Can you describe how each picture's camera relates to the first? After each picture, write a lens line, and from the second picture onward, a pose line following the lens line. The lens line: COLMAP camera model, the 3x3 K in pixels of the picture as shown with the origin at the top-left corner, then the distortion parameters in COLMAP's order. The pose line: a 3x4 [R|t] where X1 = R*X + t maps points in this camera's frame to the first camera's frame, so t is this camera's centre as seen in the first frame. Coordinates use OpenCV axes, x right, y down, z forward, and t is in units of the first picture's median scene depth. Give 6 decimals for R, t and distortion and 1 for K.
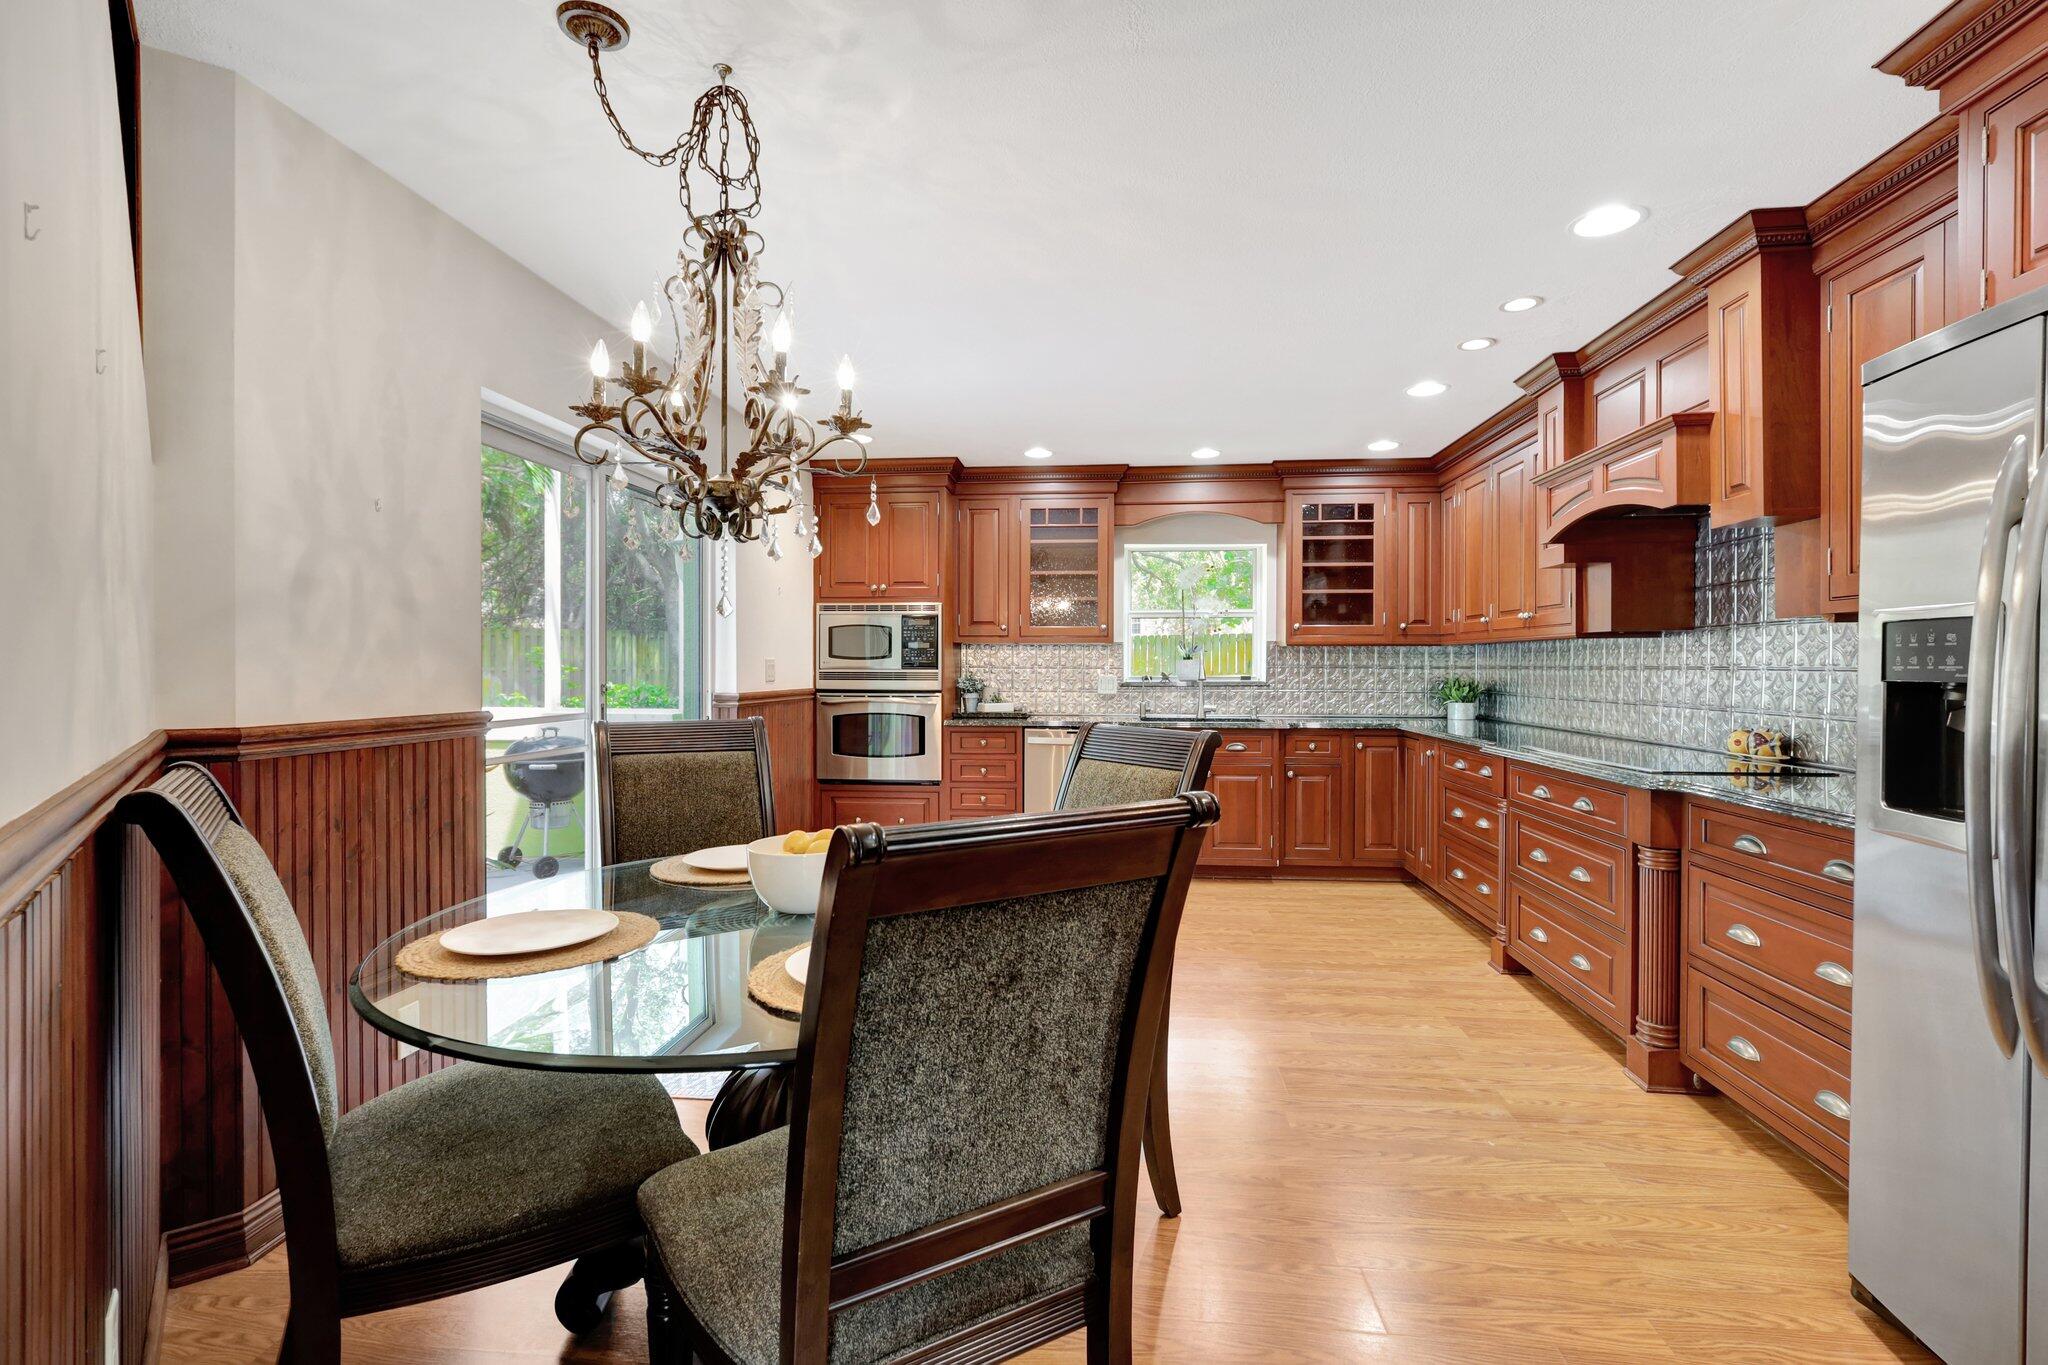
lens RADIAL K [[945.7, 0, 1030.1], [0, 945.7, 675.6], [0, 0, 1]] dist [-0.003183, 0.001847]
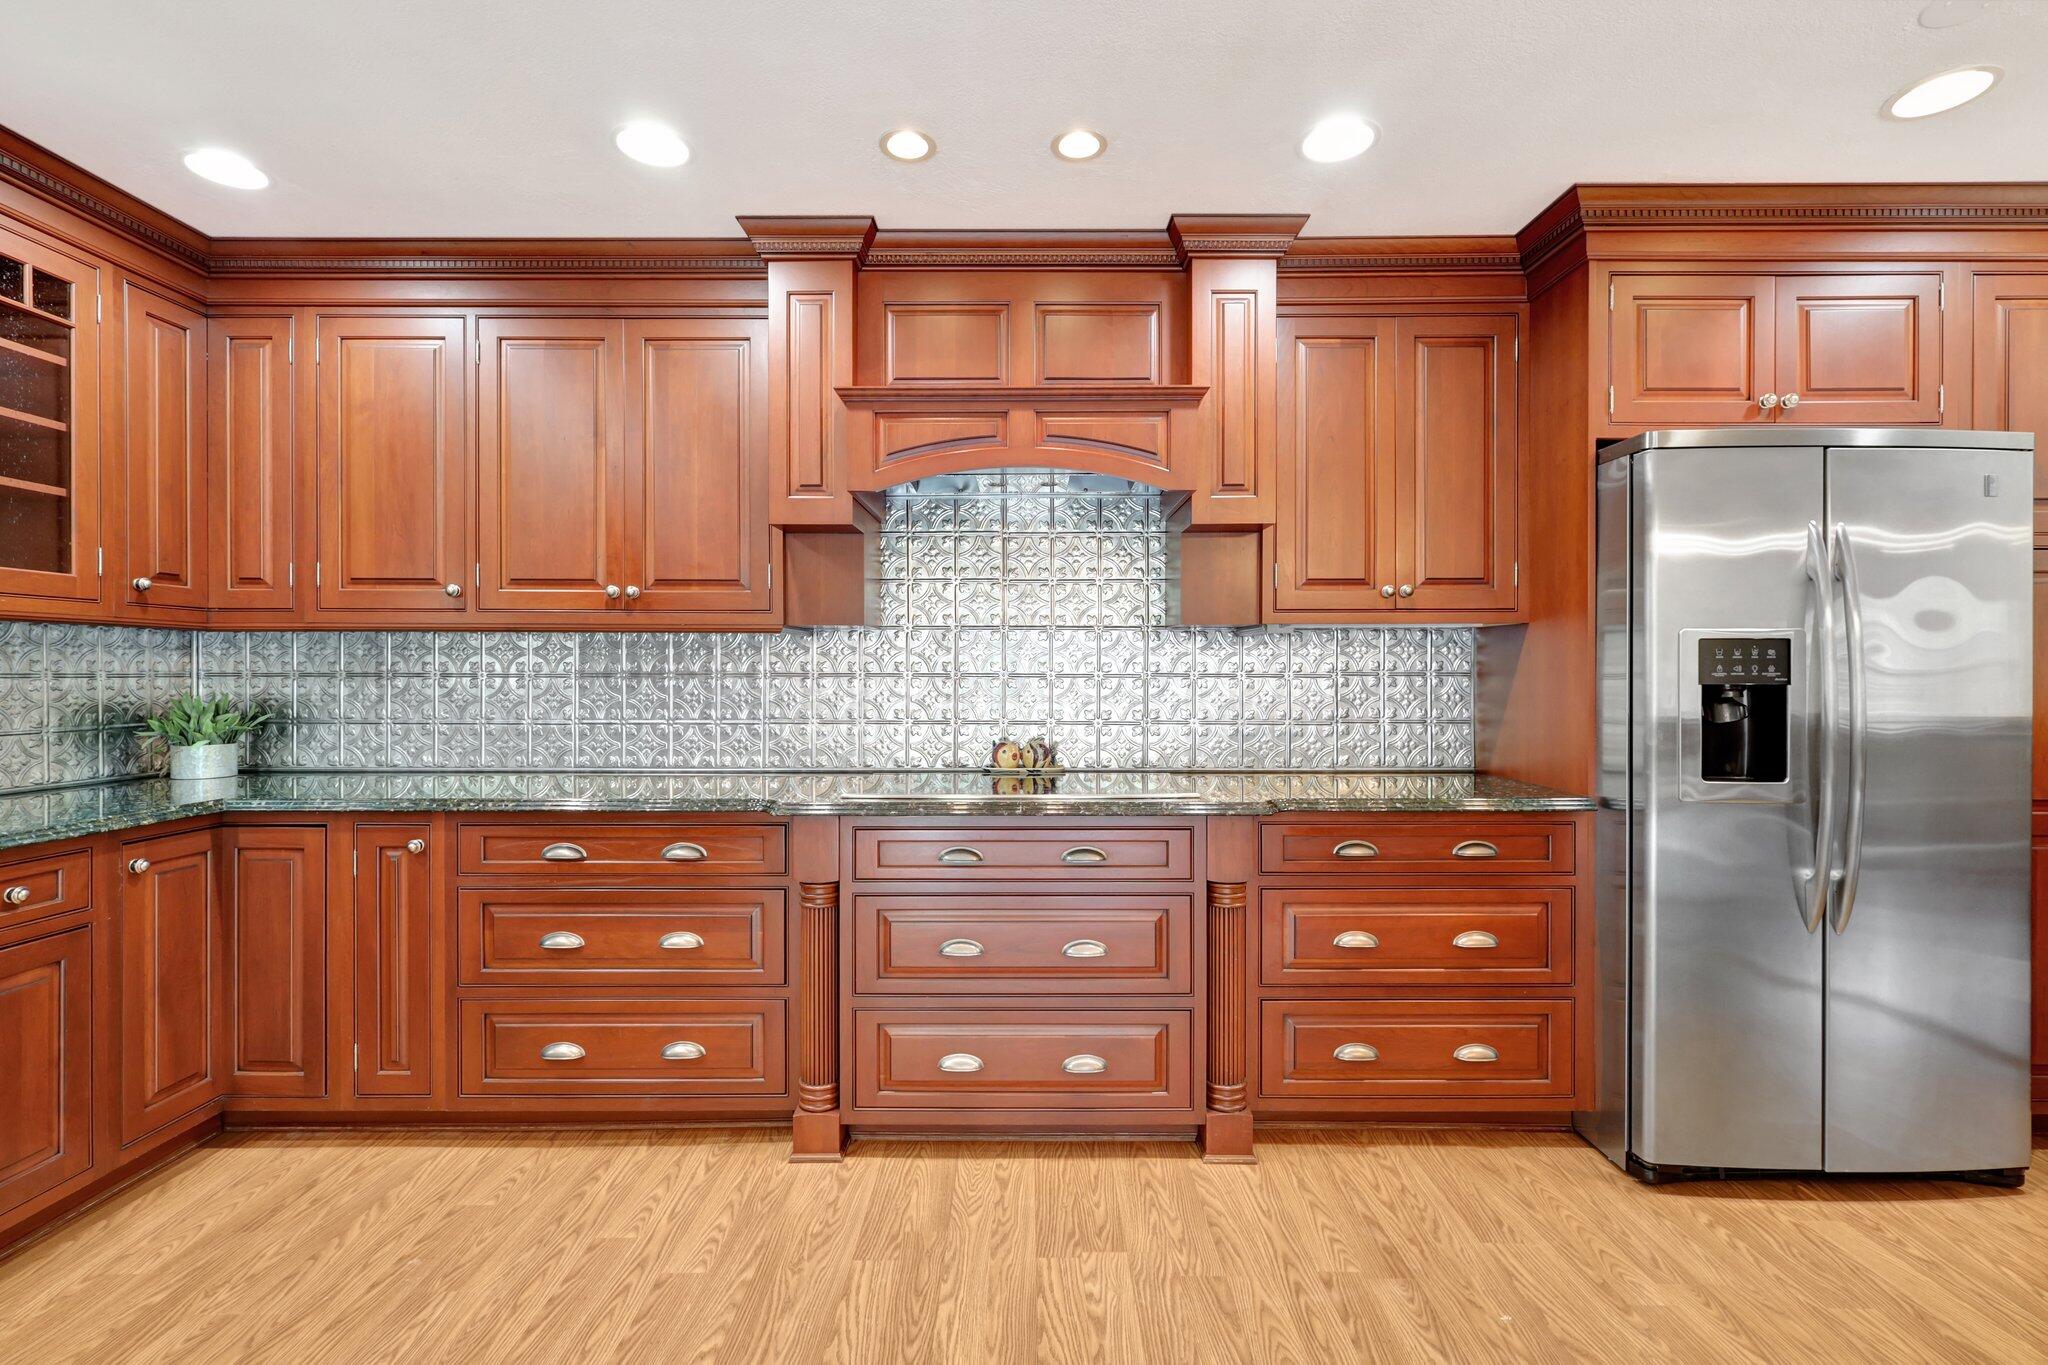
lens RADIAL K [[945.7, 0, 1024.5], [0, 945.7, 679.6], [0, 0, 1]] dist [-0.003183, 0.001847]
pose [[-0.090196, -0.007632, 0.995895, -0.091557], [0.009960, 0.999914, 0.008564, -0.006472], [-0.995874, 0.010691, -0.090112, 0.625684]]
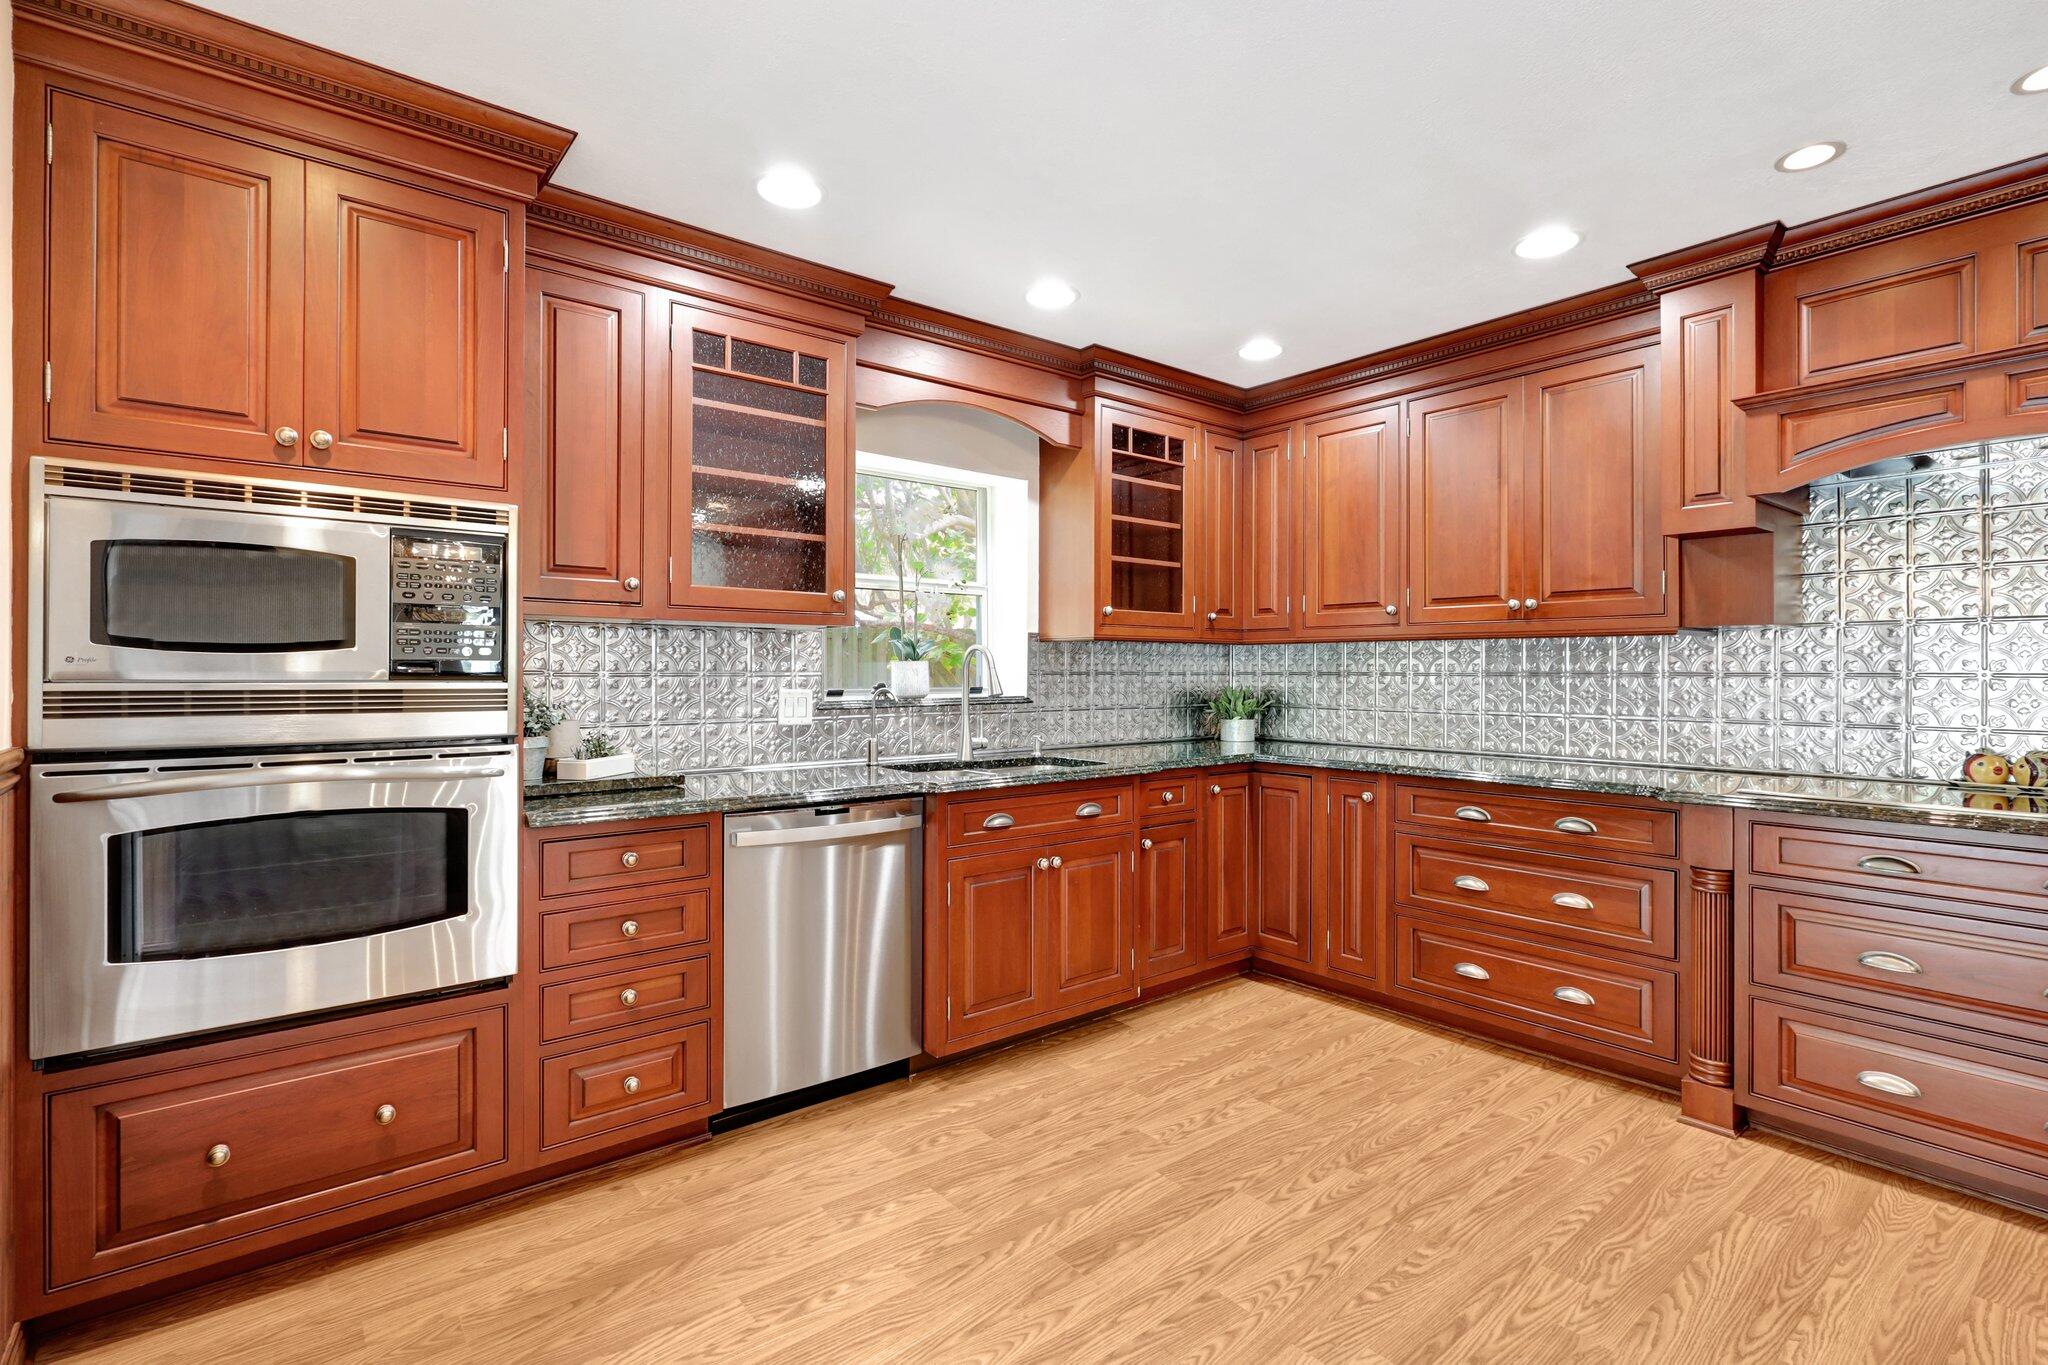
lens RADIAL K [[945.7, 0, 1029.8], [0, 945.7, 671.8], [0, 0, 1]] dist [-0.003183, 0.001847]
pose [[0.716689, 0.000410, 0.697393, -0.210229], [0.006749, 0.999949, -0.007524, -0.005773], [-0.697360, 0.010100, 0.716650, 0.582549]]
